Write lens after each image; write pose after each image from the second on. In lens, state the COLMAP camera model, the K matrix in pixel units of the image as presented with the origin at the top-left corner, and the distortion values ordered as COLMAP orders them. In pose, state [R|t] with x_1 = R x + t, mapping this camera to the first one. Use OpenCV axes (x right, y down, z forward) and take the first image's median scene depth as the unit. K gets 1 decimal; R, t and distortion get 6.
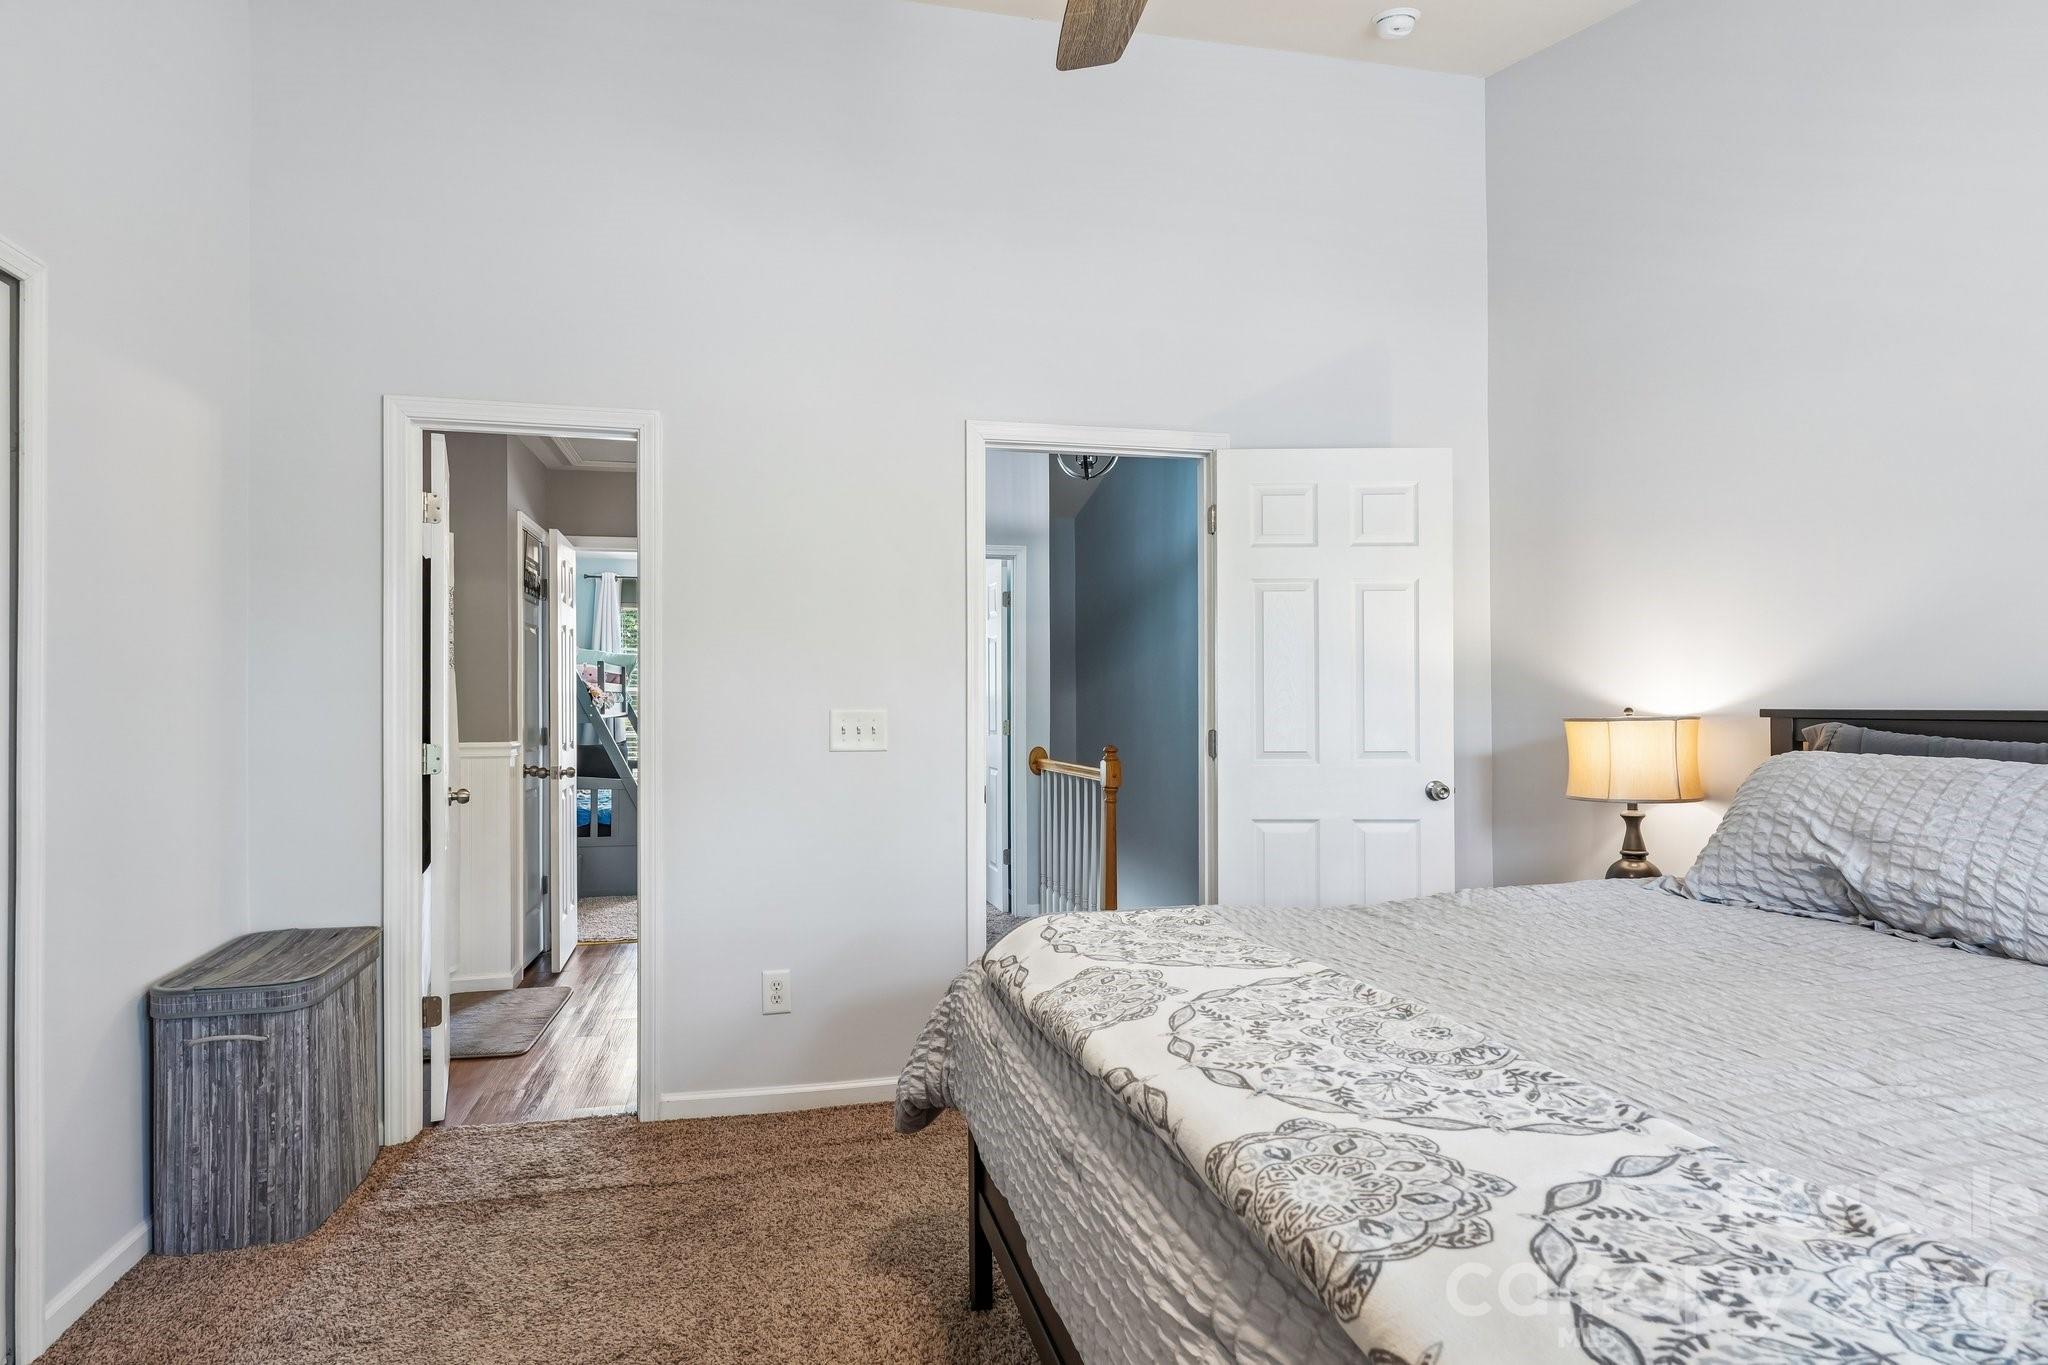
lens RADIAL K [[1010.6, 0, 1014.1], [0, 1010.6, 693.8], [0, 0, 1]] dist [0.001285, 0.001822]
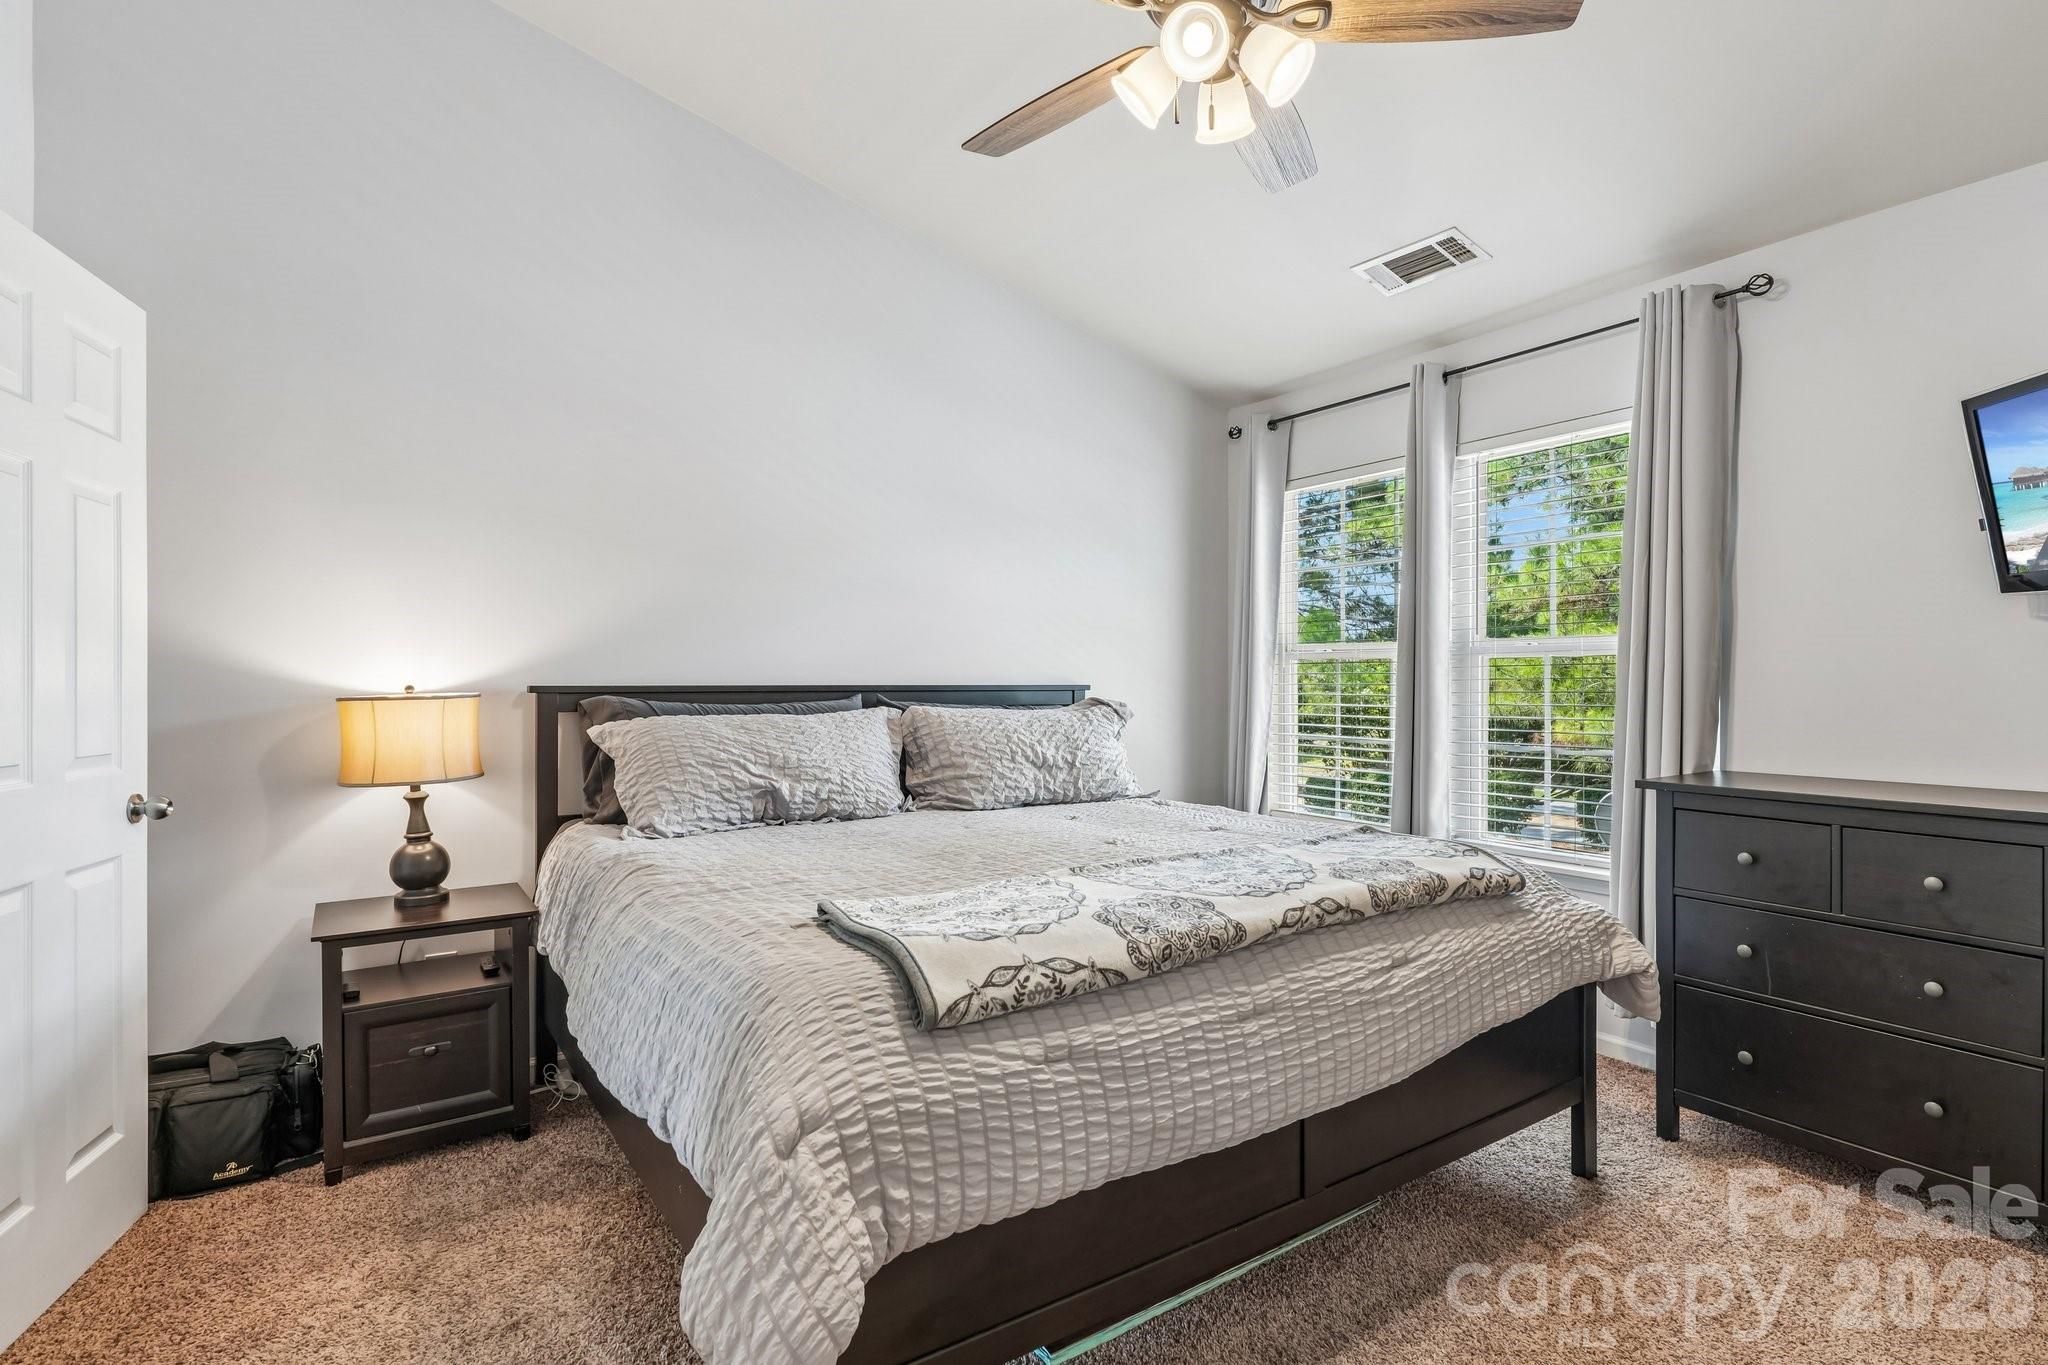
lens RADIAL K [[1010.6, 0, 1020.1], [0, 1010.6, 687.2], [0, 0, 1]] dist [0.001285, 0.001822]
pose [[-0.340678, -0.000725, 0.940180, -0.720941], [-0.007185, 0.999973, -0.001832, 0.019028], [-0.940152, -0.007379, -0.340674, 1.146383]]
